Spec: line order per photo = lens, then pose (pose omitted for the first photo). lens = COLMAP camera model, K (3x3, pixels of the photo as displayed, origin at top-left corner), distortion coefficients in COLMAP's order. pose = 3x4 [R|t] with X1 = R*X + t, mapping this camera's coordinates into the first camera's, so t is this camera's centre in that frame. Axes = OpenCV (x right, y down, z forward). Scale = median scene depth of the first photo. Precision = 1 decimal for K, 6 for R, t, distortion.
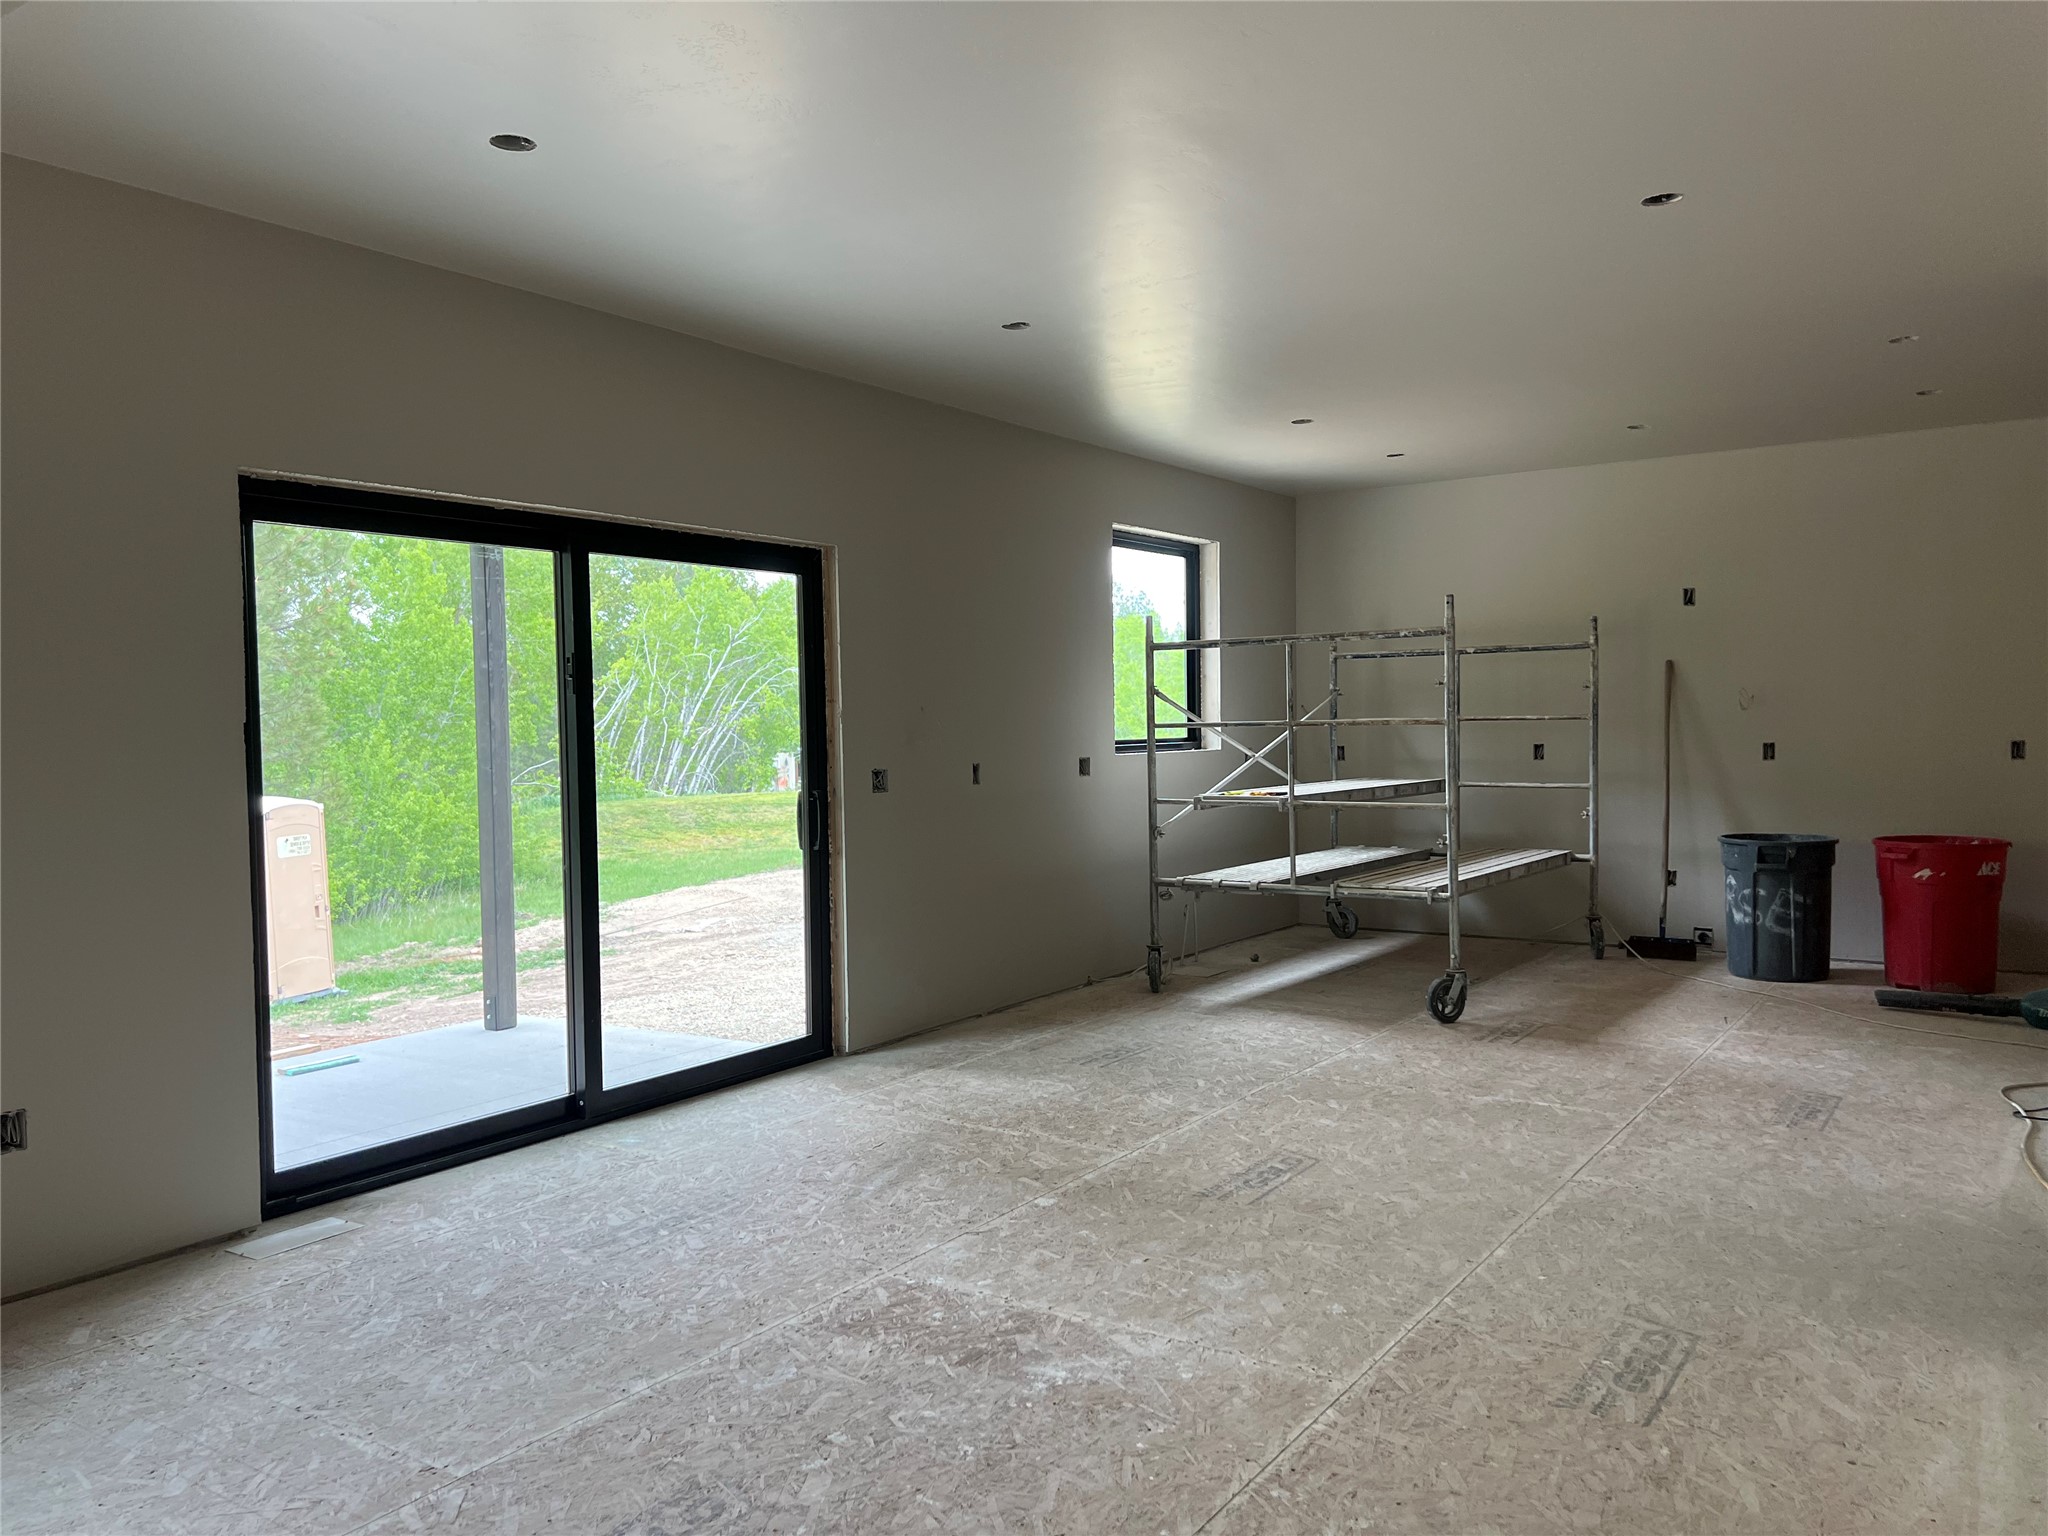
lens RADIAL K [[1532.3, 0, 1027.5], [0, 1532.3, 778.6], [0, 0, 1]] dist [0.031511, -0.004464]
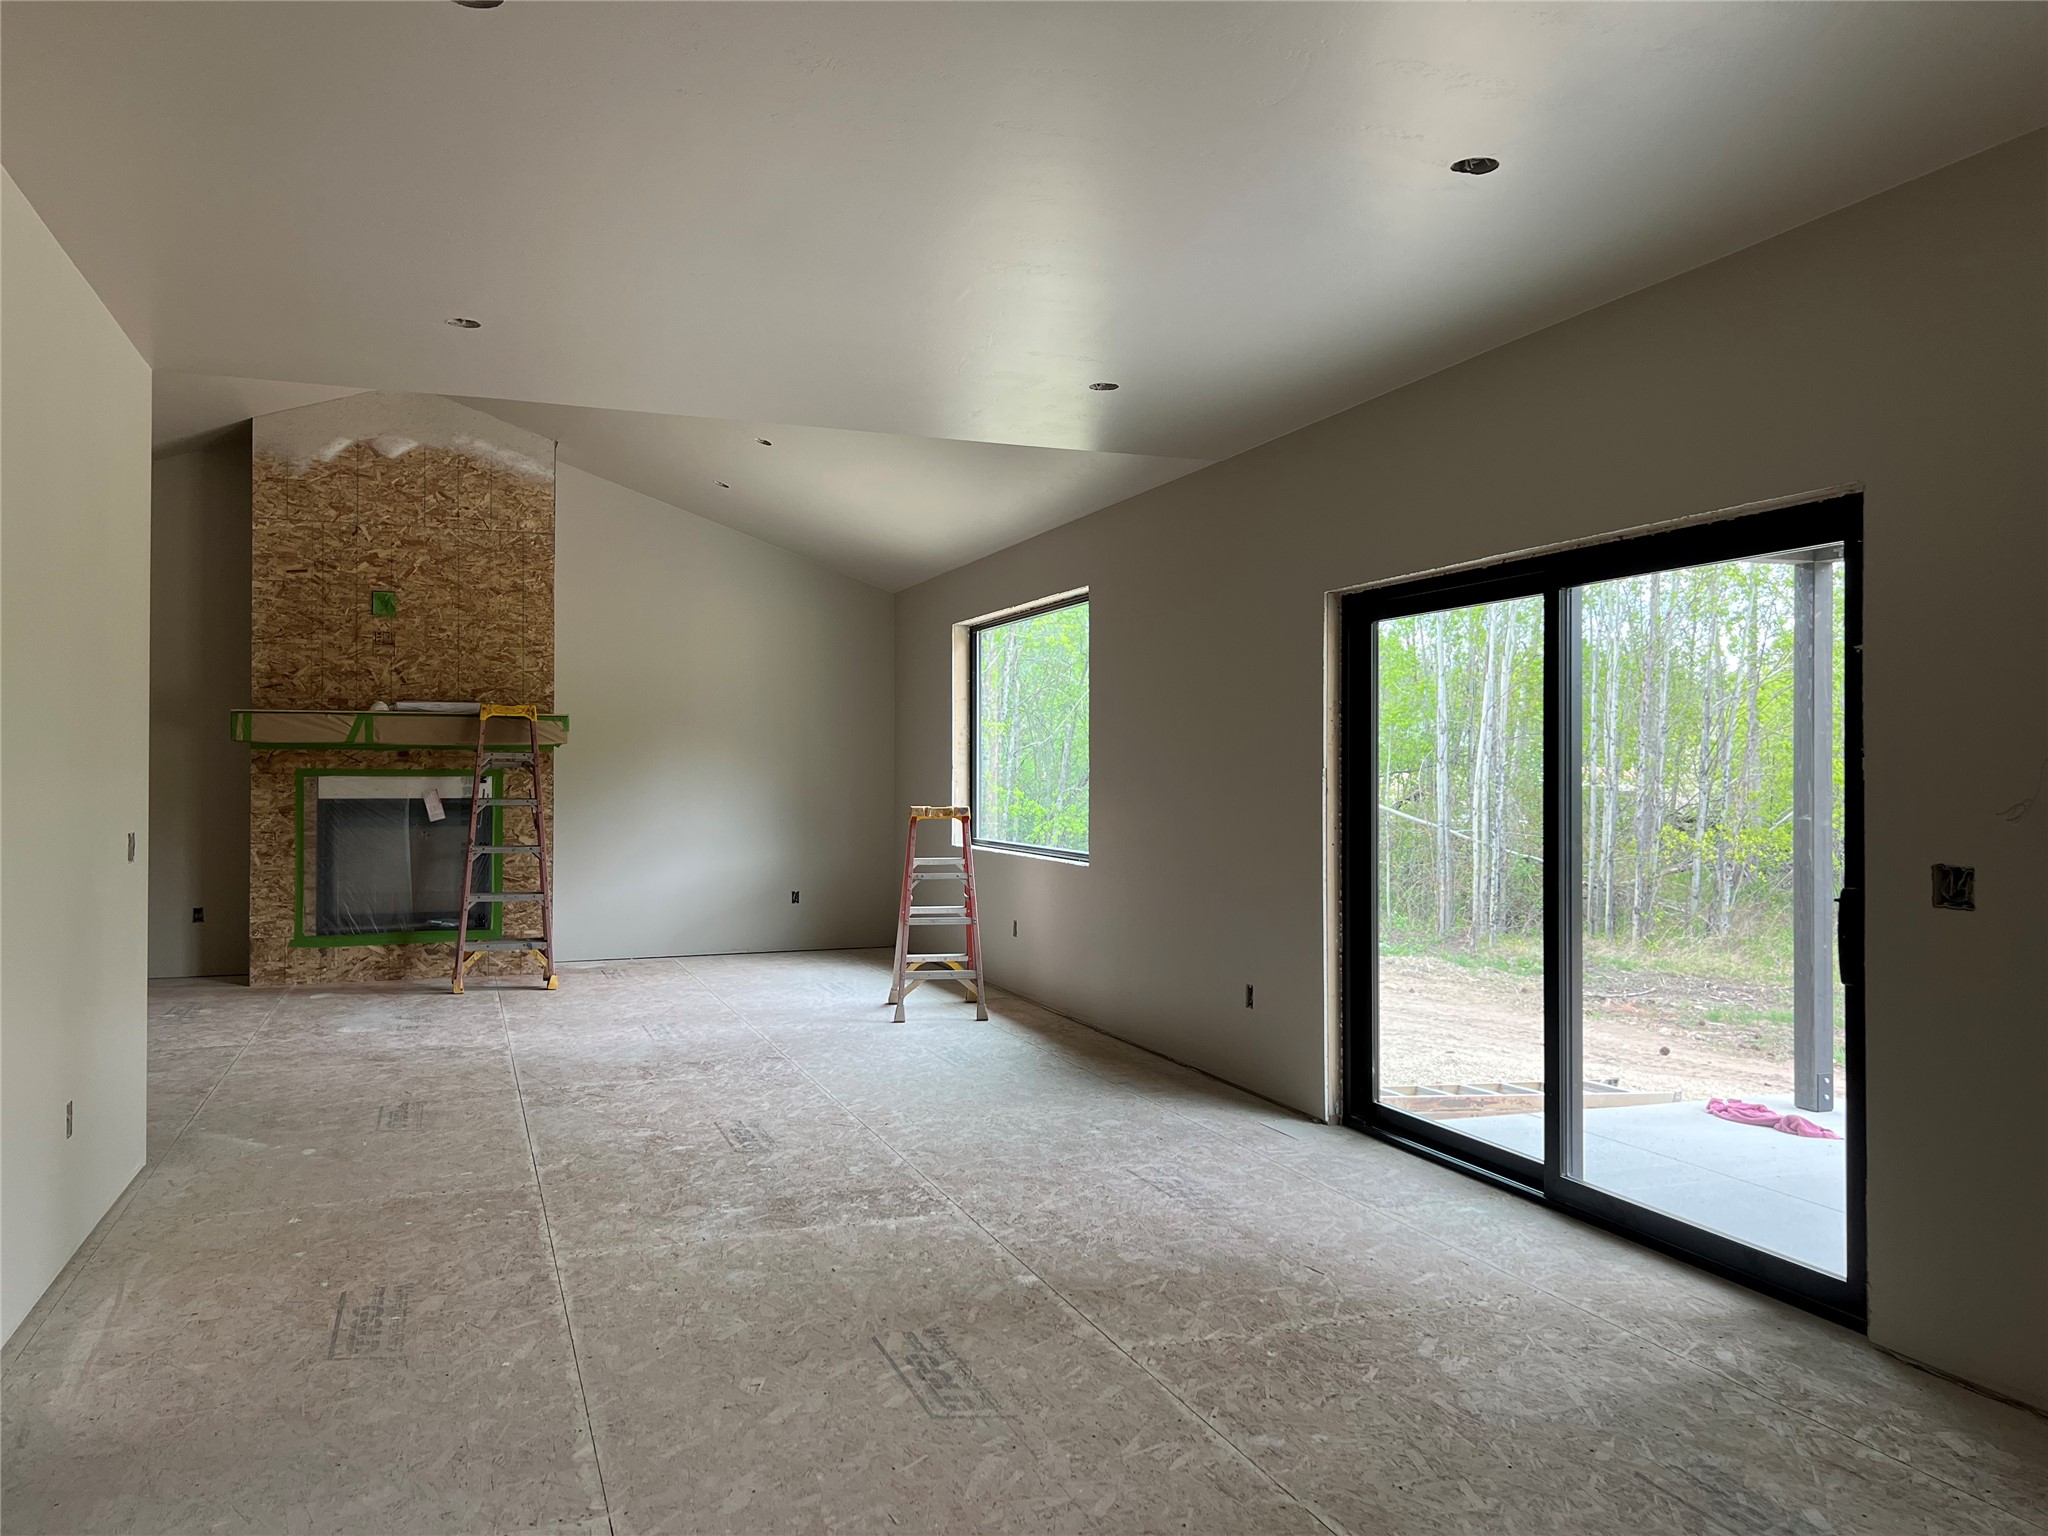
lens RADIAL K [[1548.2, 0, 1040.8], [0, 1548.2, 763.7], [0, 0, 1]] dist [0.044605, -0.052036]
pose [[-0.577513, 0.012056, -0.816292, 0.730173], [-0.023428, 0.999234, 0.031333, -0.070454], [0.816045, 0.037220, -0.576789, 1.427901]]
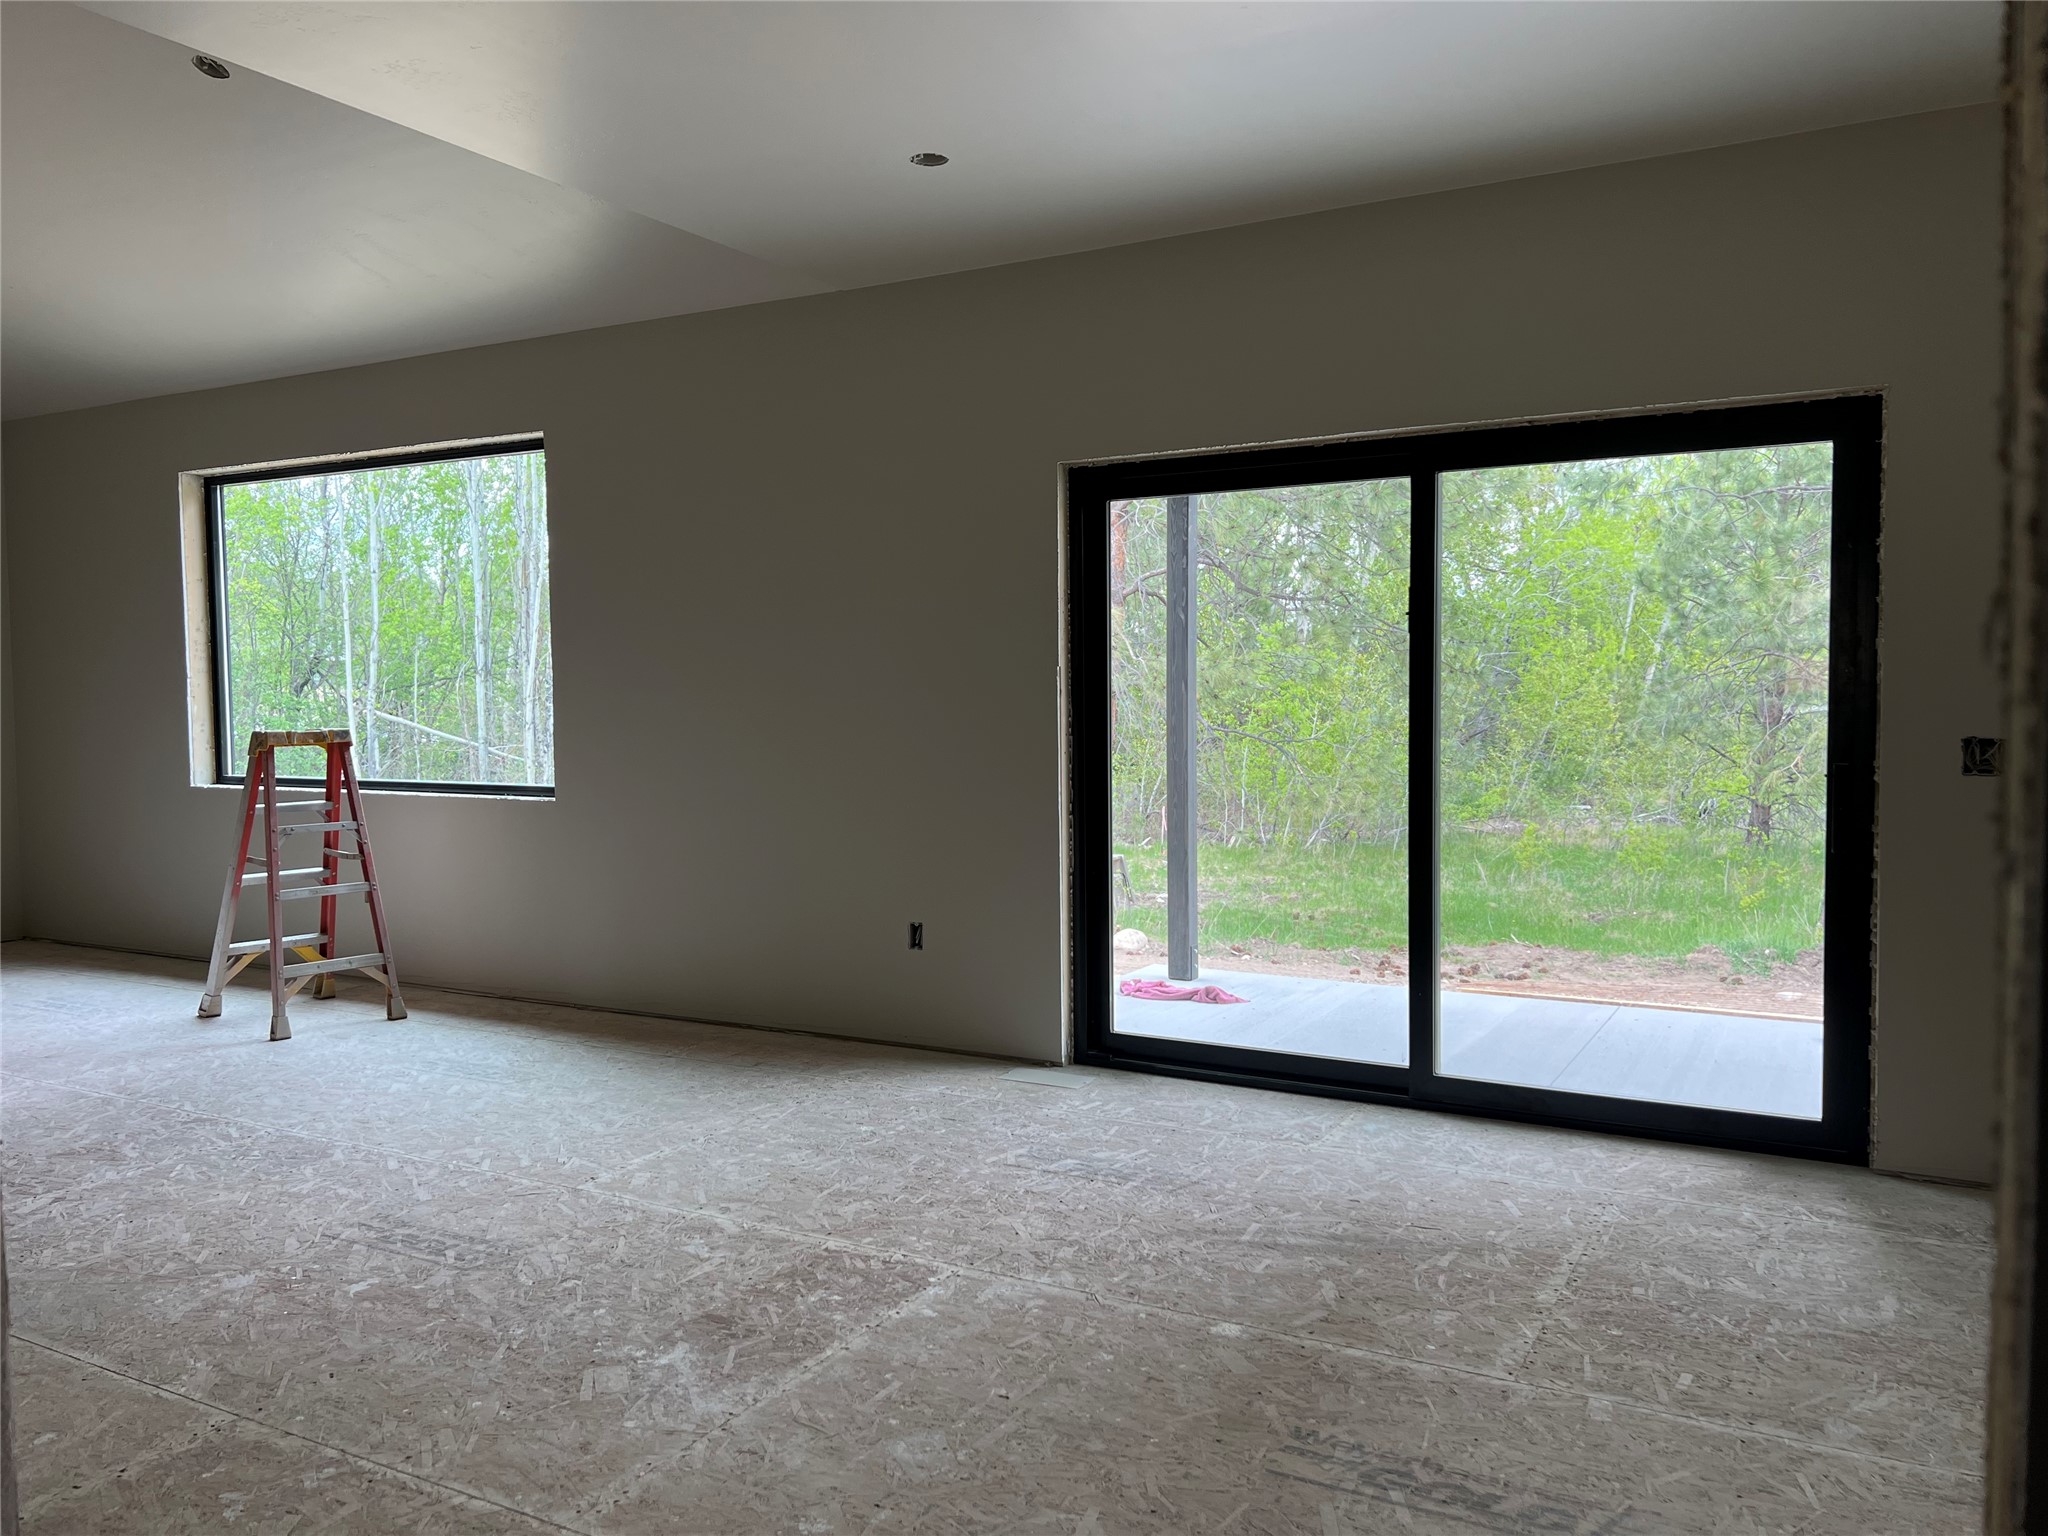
lens RADIAL K [[1548.2, 0, 1040.8], [0, 1548.2, 763.7], [0, 0, 1]] dist [0.044605, -0.052036]
pose [[0.087918, 0.071965, -0.993525, 0.661549], [-0.028238, 0.997166, 0.069730, -0.038750], [0.995727, 0.021925, 0.089701, 0.770892]]
